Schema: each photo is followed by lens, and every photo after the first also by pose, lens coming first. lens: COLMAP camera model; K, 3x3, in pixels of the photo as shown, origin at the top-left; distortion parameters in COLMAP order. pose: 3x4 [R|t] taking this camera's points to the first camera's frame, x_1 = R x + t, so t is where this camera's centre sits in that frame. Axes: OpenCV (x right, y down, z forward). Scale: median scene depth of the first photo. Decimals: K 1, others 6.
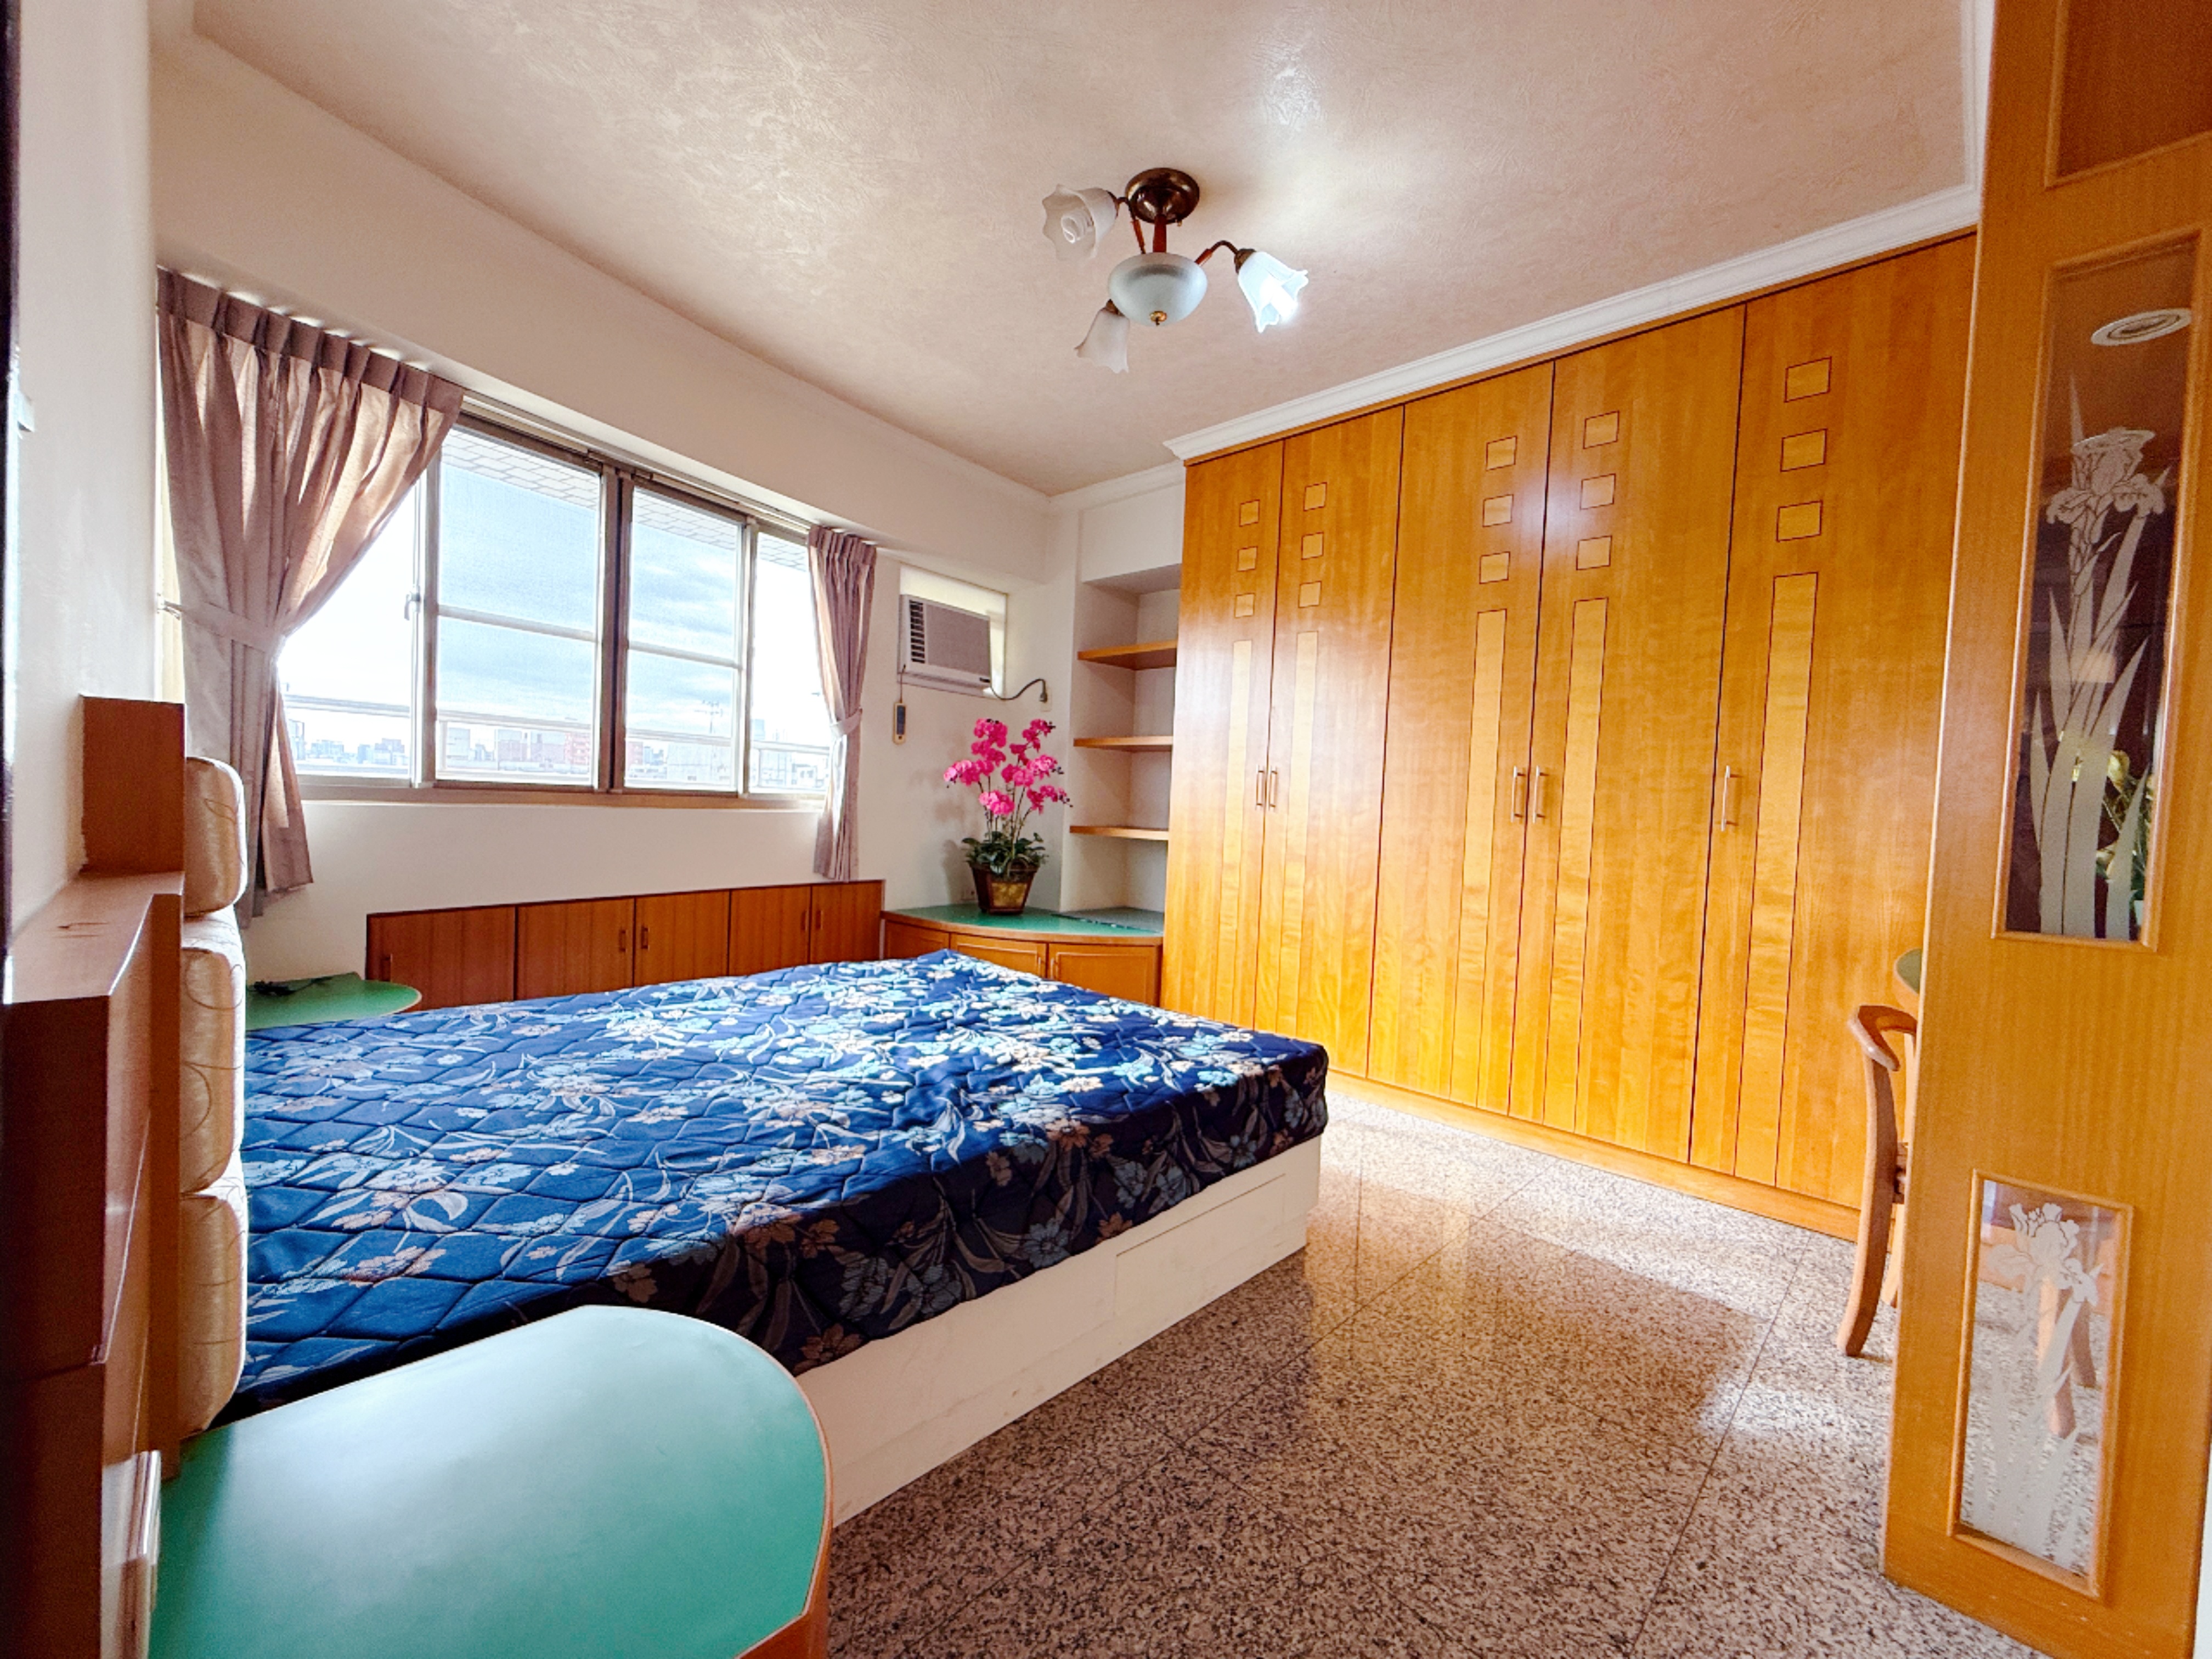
lens RADIAL K [[876.5, 0, 1103.9], [0, 876.5, 830.7], [0, 0, 1]] dist [0.001145, 0.000327]
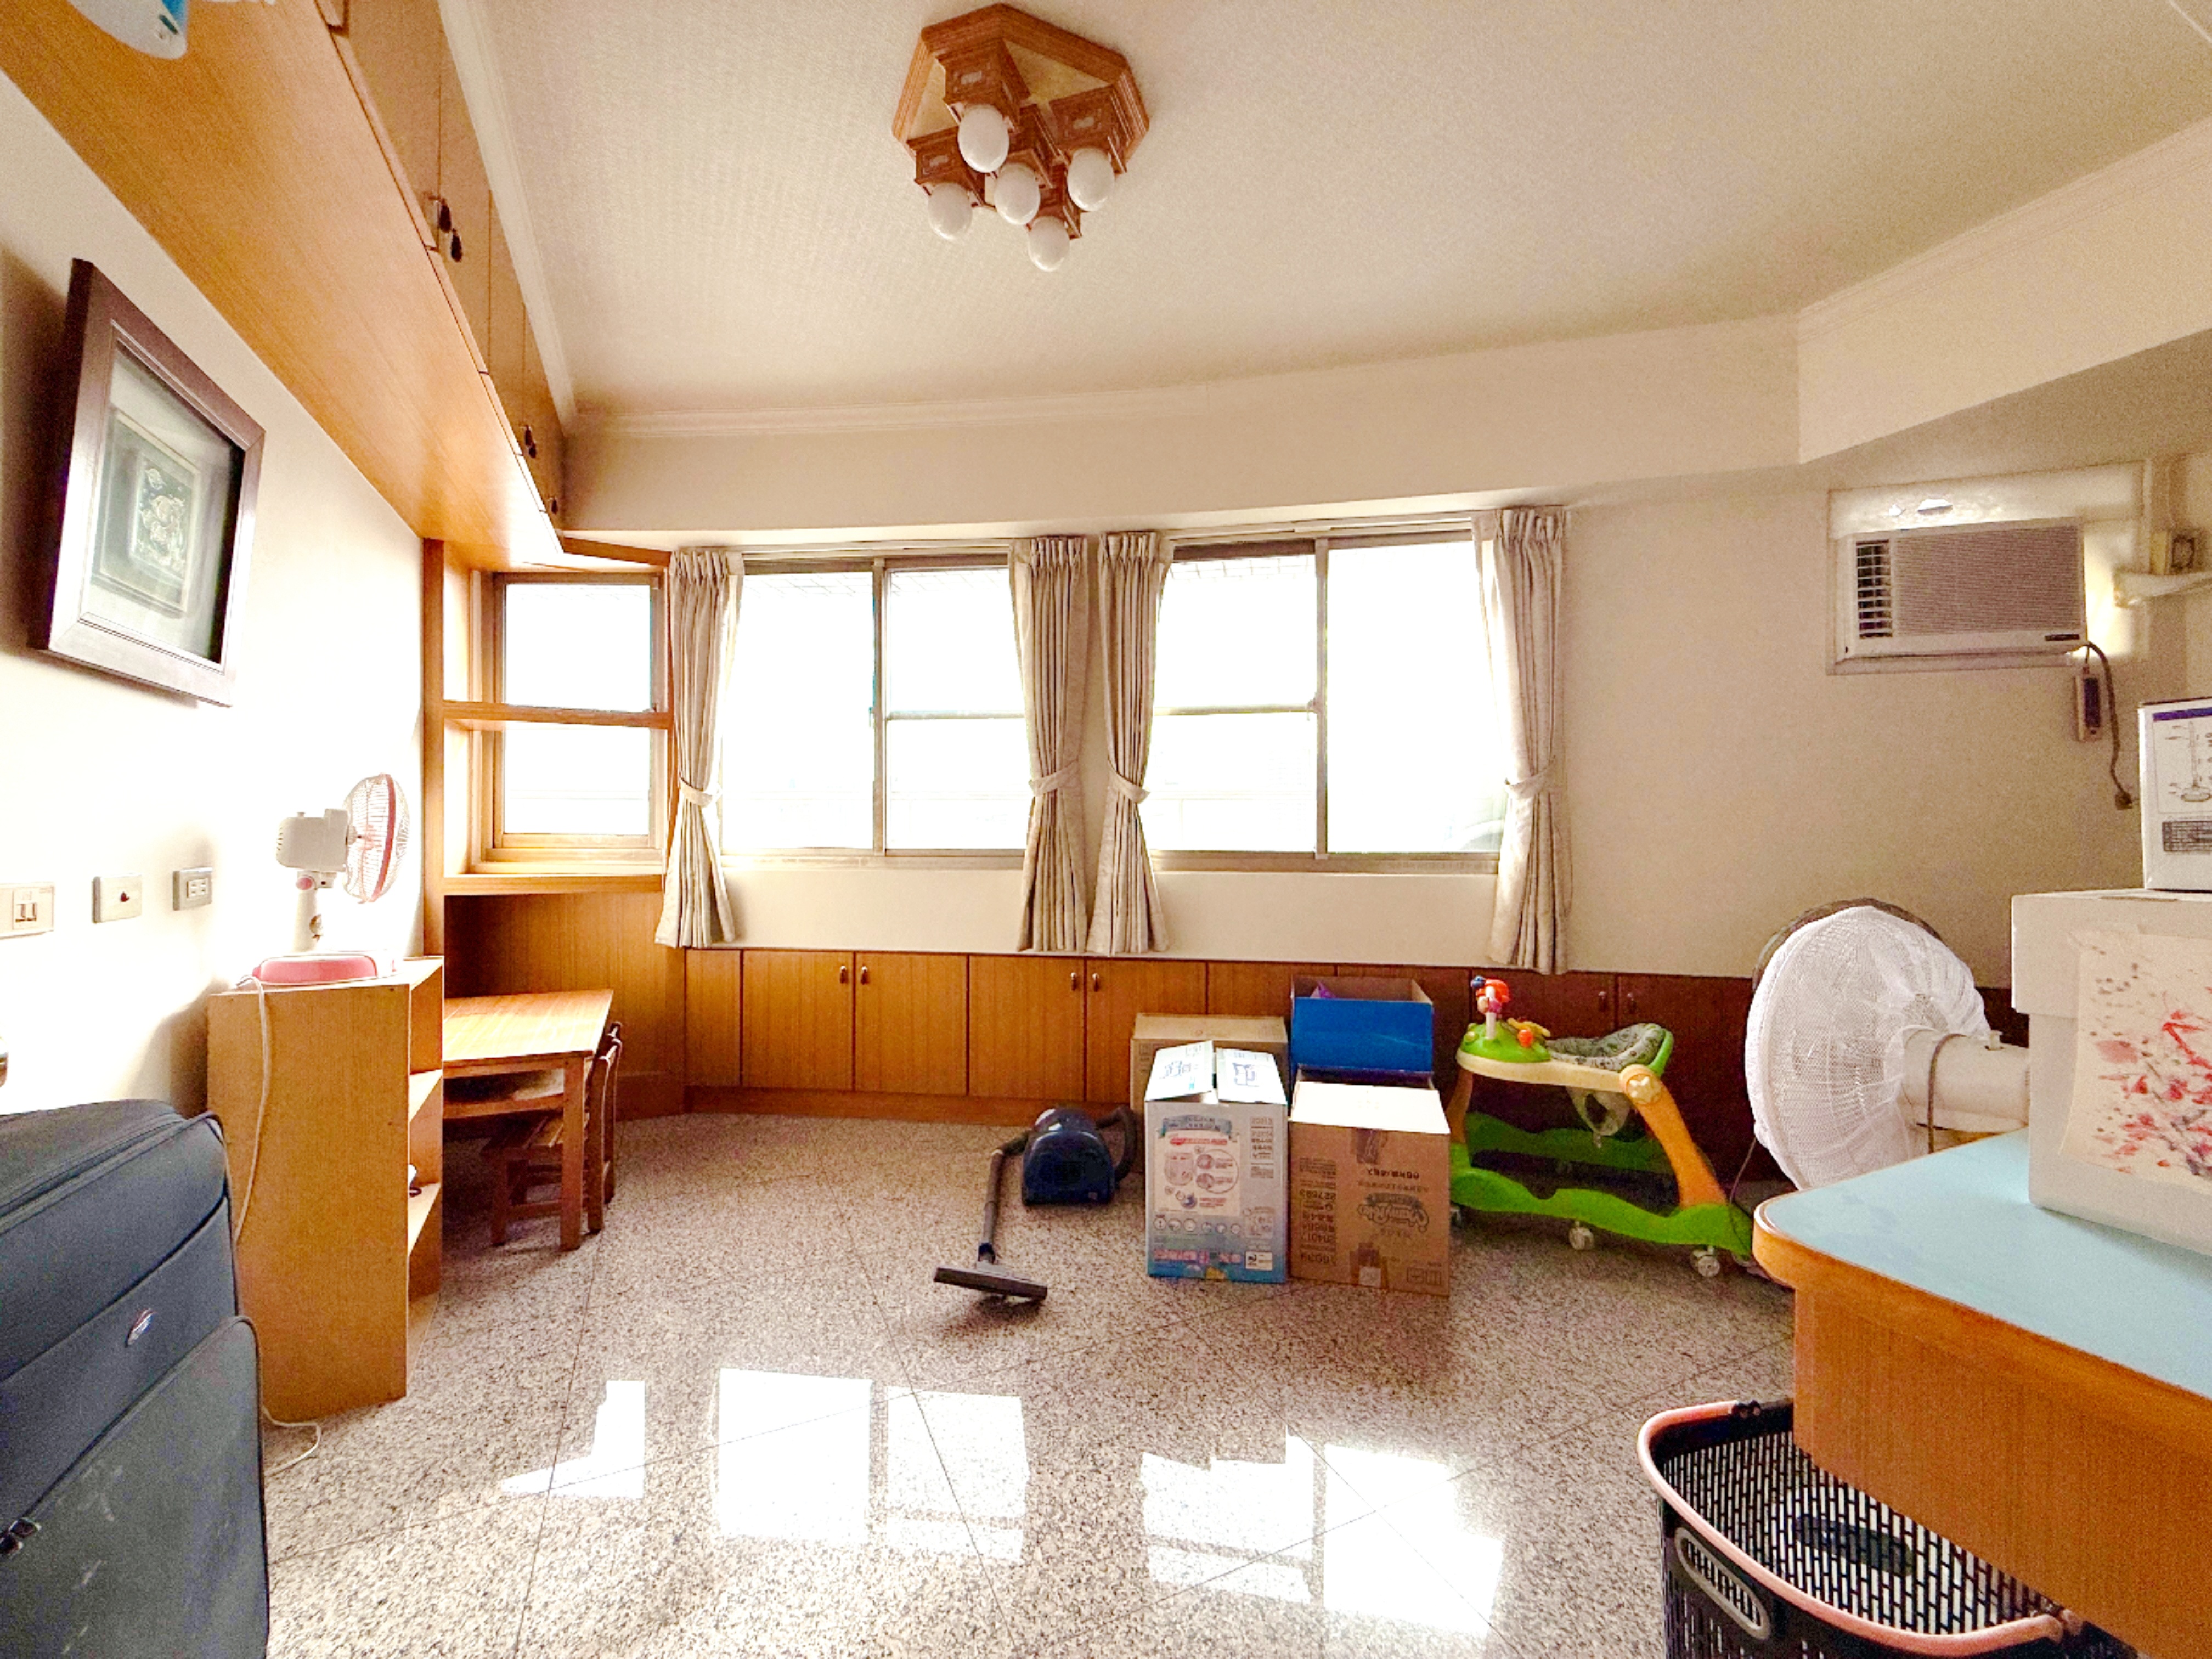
lens RADIAL K [[876.5, 0, 1103.9], [0, 876.5, 830.7], [0, 0, 1]] dist [0.001145, 0.000327]
pose [[0.334393, -0.052731, -0.940957, 0.581383], [-0.019791, 0.997820, -0.062951, -0.021448], [0.942226, 0.039672, 0.332621, 0.919880]]
